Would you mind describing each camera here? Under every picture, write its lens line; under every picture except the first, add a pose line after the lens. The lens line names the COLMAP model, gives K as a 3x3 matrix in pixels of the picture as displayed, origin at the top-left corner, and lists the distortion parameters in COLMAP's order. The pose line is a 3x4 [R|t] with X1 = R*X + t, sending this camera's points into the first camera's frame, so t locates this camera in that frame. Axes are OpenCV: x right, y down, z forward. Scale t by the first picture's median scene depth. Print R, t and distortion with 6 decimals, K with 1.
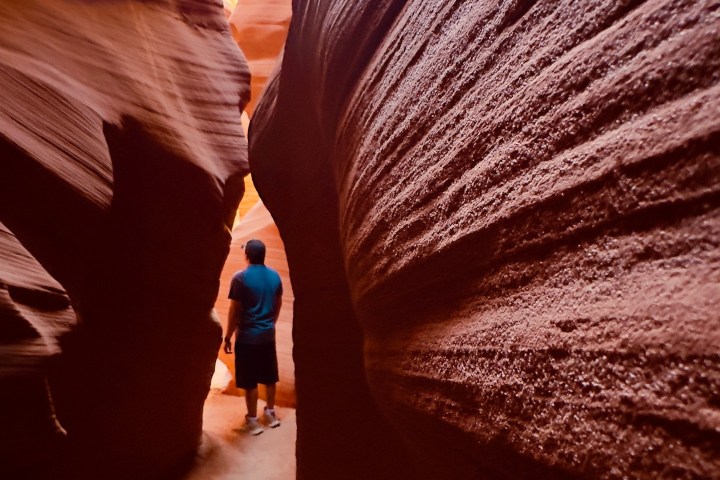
lens RADIAL K [[507.6, 0, 360.0], [0, 507.6, 240.0], [0, 0, 1]] dist [-0.000255, -0.001090]
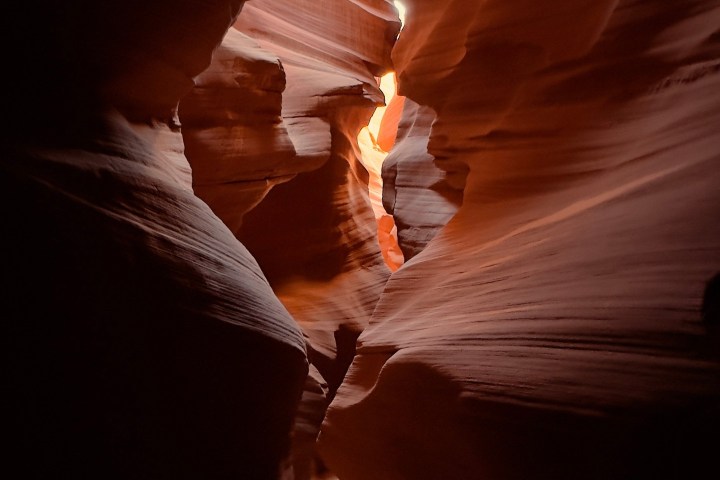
lens RADIAL K [[507.6, 0, 360.0], [0, 507.6, 240.0], [0, 0, 1]] dist [-0.000255, -0.001090]
pose [[0.919790, -0.061390, -0.387578, 0.941535], [0.002308, 0.988516, -0.151097, -0.297982], [0.392403, 0.138083, 0.909369, -1.966585]]
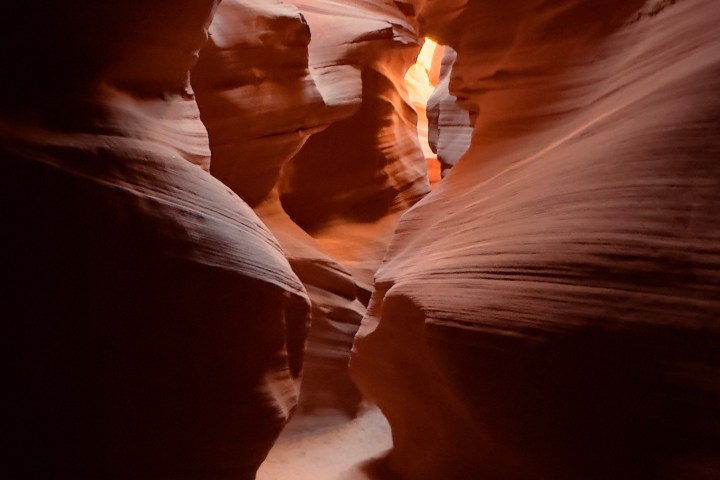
lens RADIAL K [[507.6, 0, 360.0], [0, 507.6, 240.0], [0, 0, 1]] dist [-0.000255, -0.001090]
pose [[0.847662, -0.043509, -0.528750, 1.184798], [0.028995, 0.998941, -0.035716, -0.294653], [0.529744, 0.014944, 0.848026, -1.991946]]
